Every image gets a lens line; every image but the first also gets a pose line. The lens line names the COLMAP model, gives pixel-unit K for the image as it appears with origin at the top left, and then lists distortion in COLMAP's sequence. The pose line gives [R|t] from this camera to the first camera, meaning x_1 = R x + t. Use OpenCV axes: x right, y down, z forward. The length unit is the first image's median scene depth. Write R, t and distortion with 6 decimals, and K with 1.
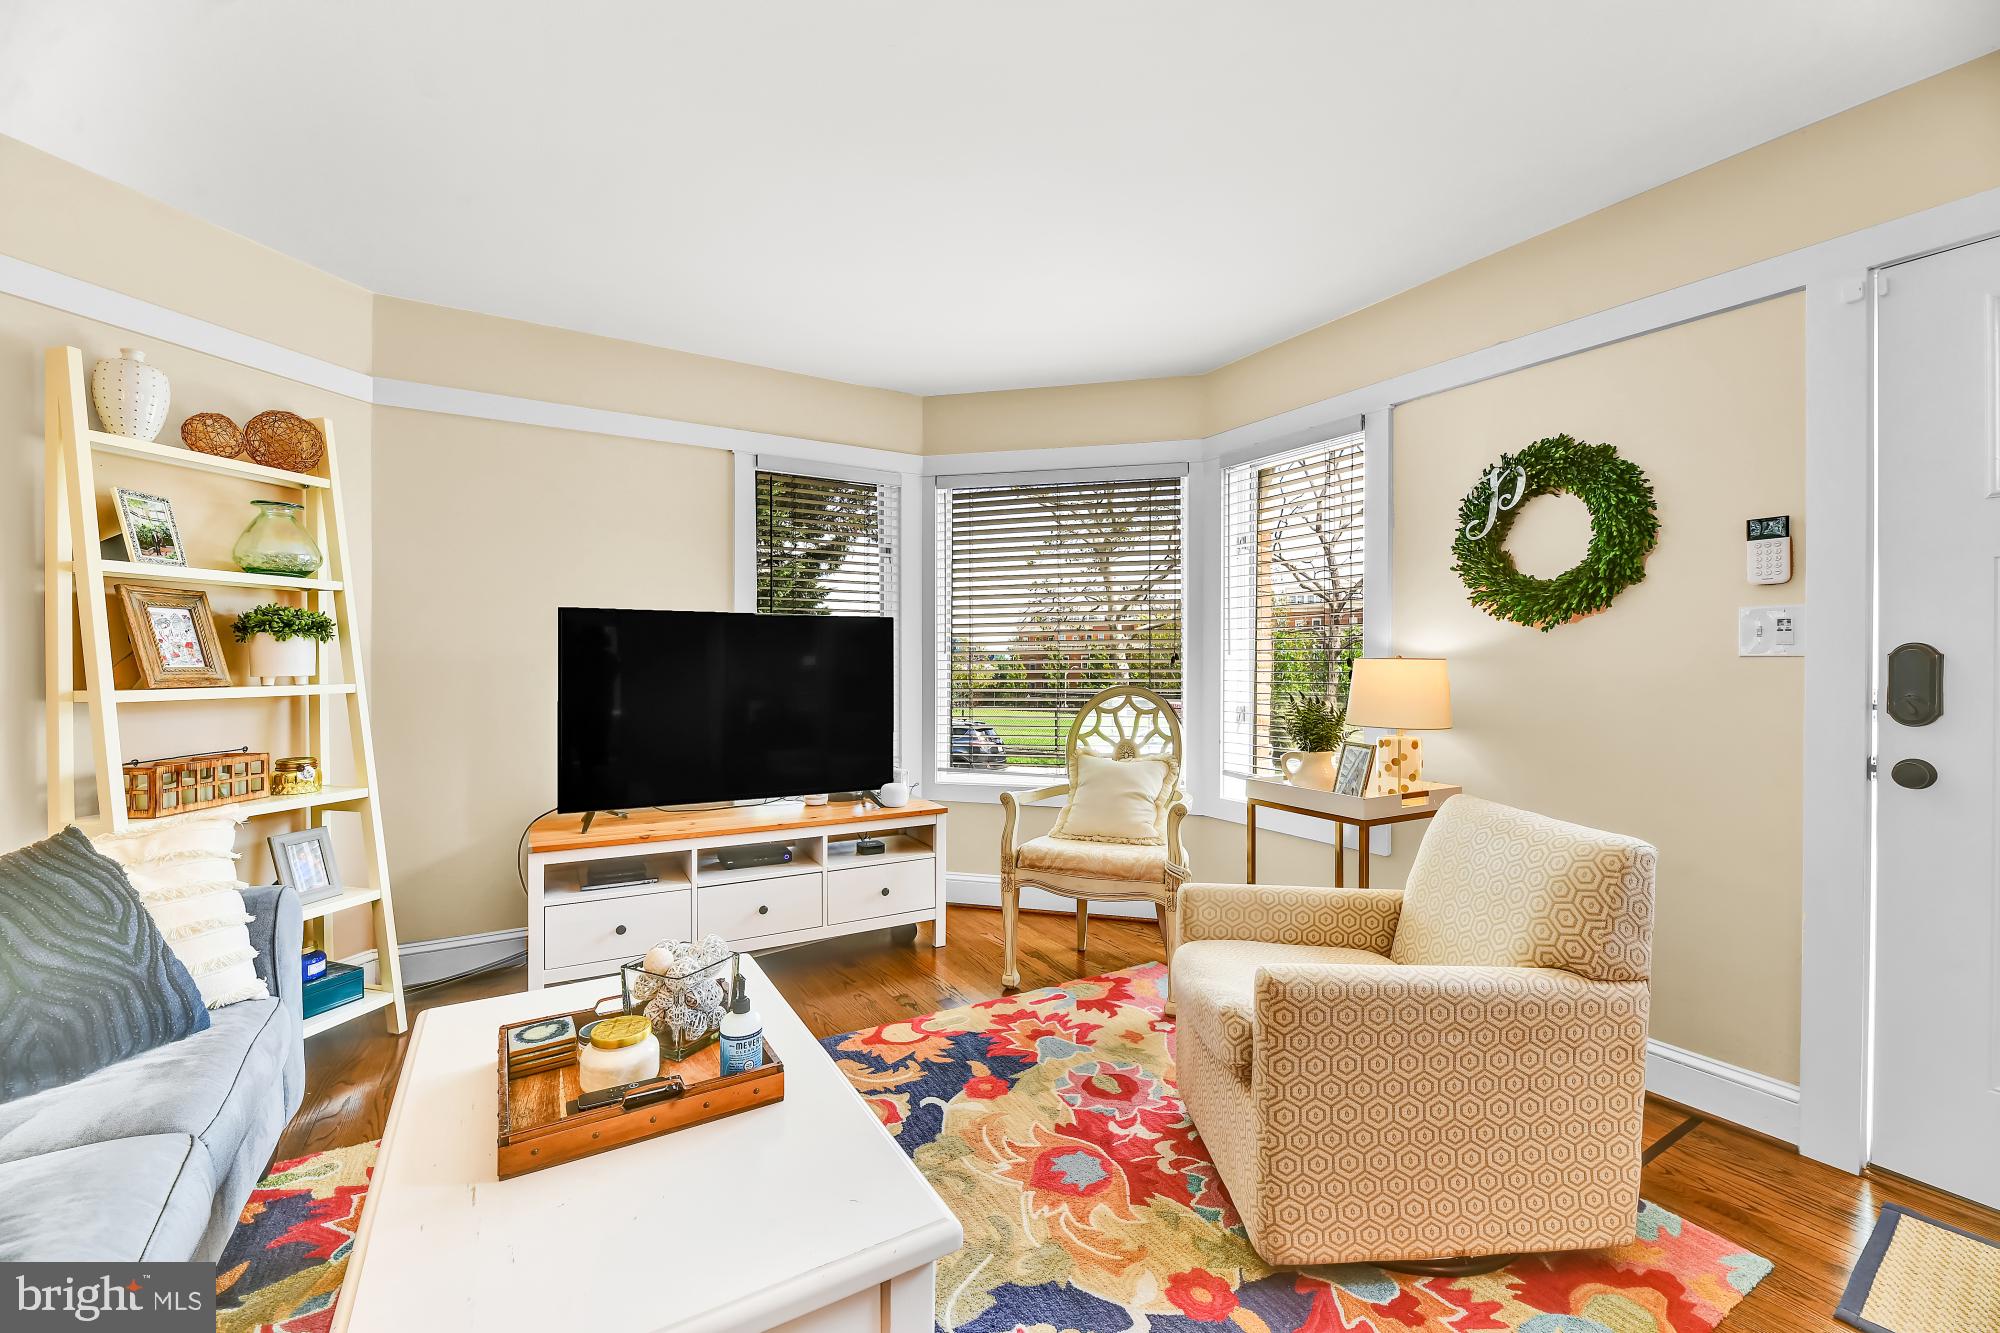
lens RADIAL K [[808.7, 0, 1006.5], [0, 808.7, 658.3], [0, 0, 1]] dist [-0.002923, -0.000266]
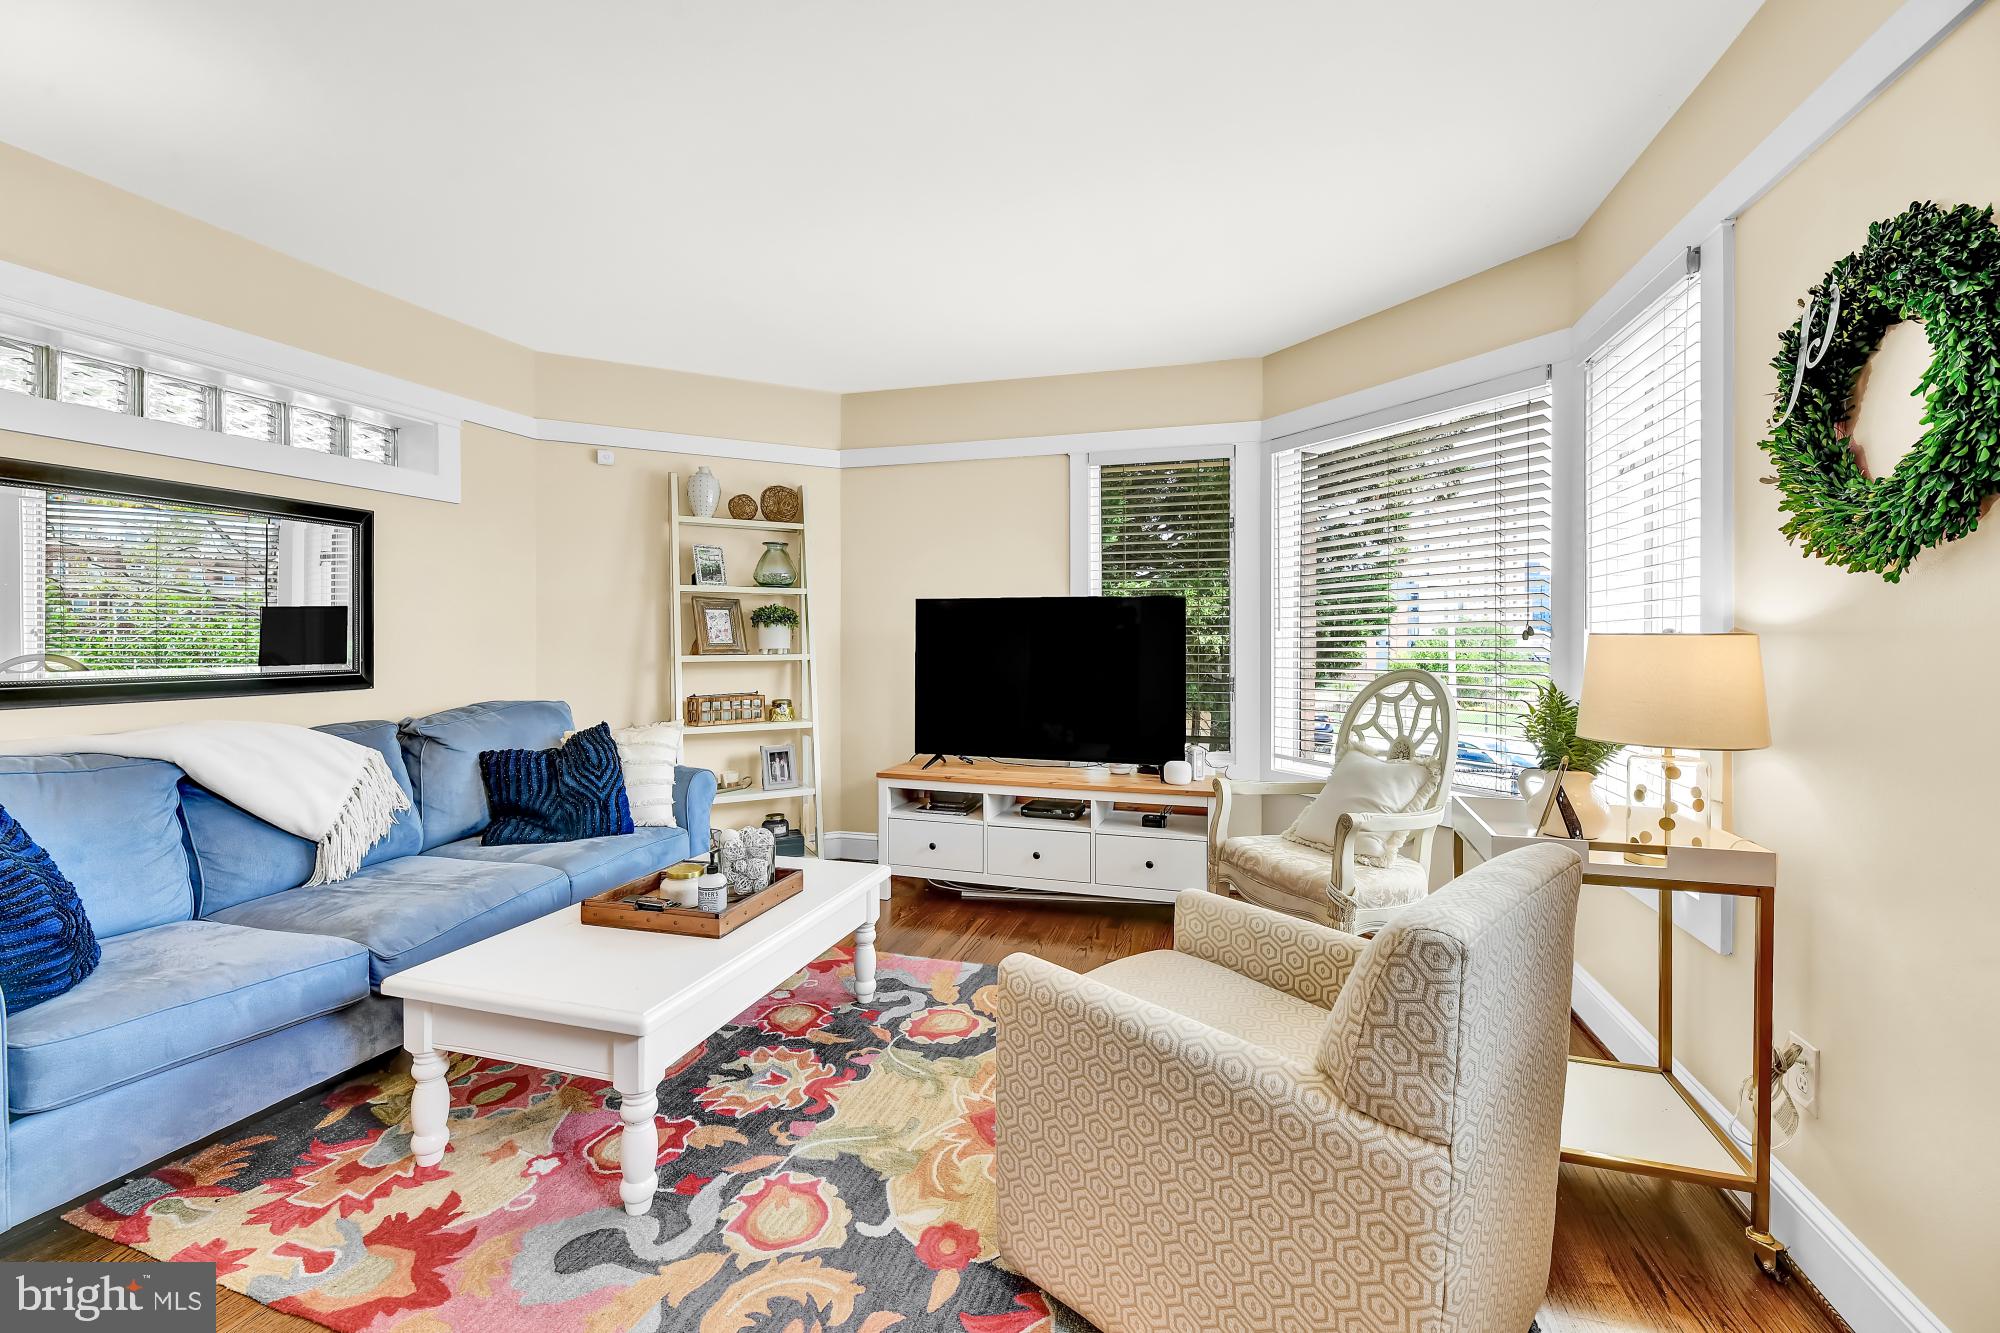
lens RADIAL K [[838.4, 0, 1015.5], [0, 838.4, 637.5], [0, 0, 1]] dist [-0.000143, -0.000020]
pose [[0.681605, -0.002713, -0.731715, 0.669359], [0.004232, 0.999991, 0.000235, 0.000918], [0.731708, -0.003257, 0.681610, 0.199954]]
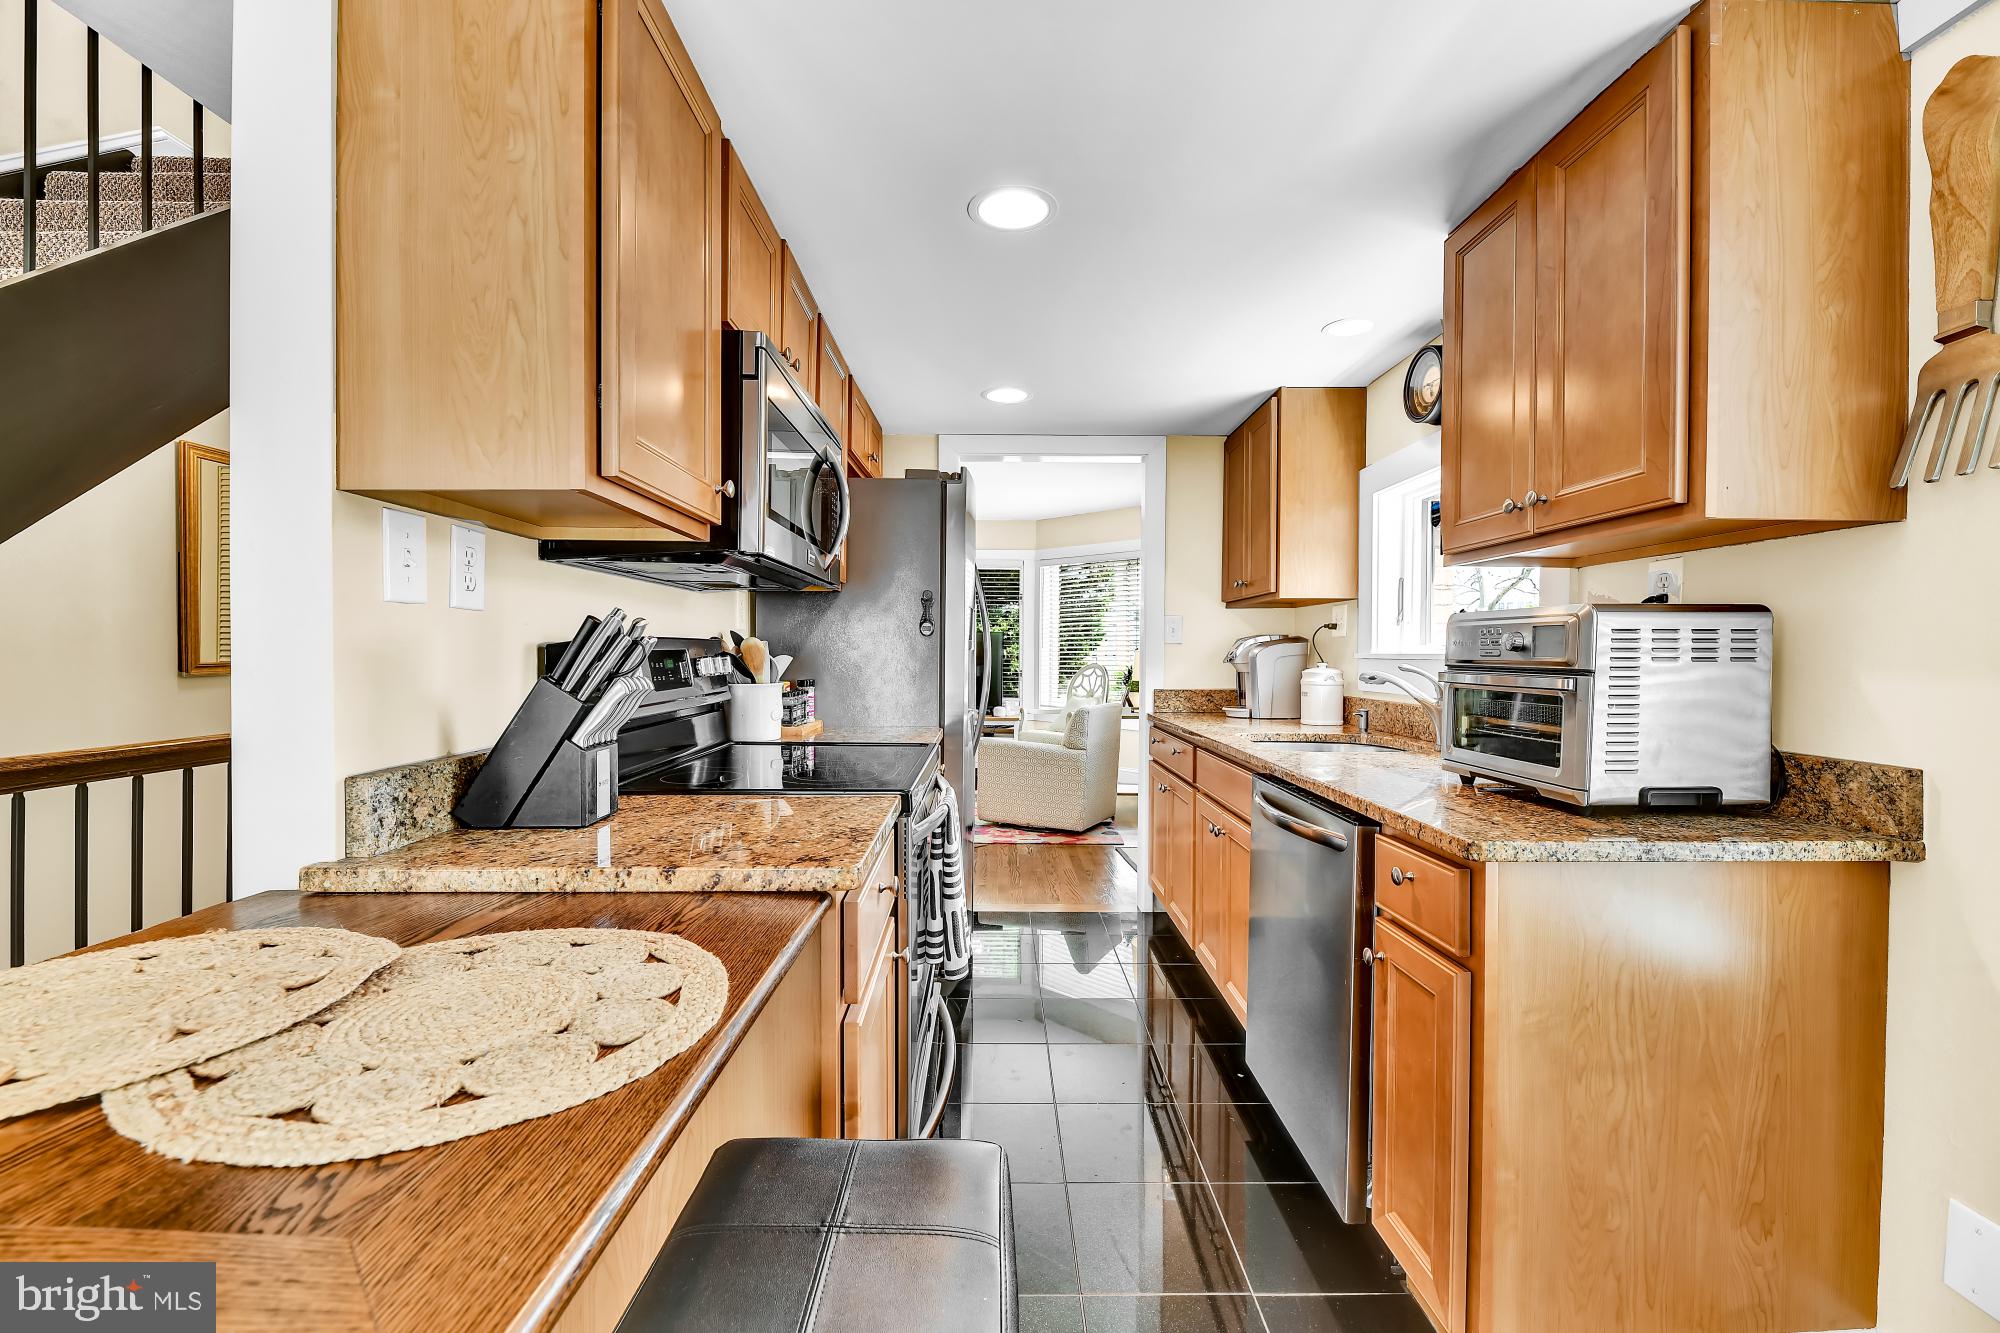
lens RADIAL K [[808.7, 0, 1006.5], [0, 808.7, 658.3], [0, 0, 1]] dist [-0.002923, -0.000266]
pose [[0.860406, 0.007528, -0.509553, 1.388702], [-0.004142, 0.999961, 0.007779, 0.006371], [0.509592, -0.004583, 0.860404, -1.239632]]
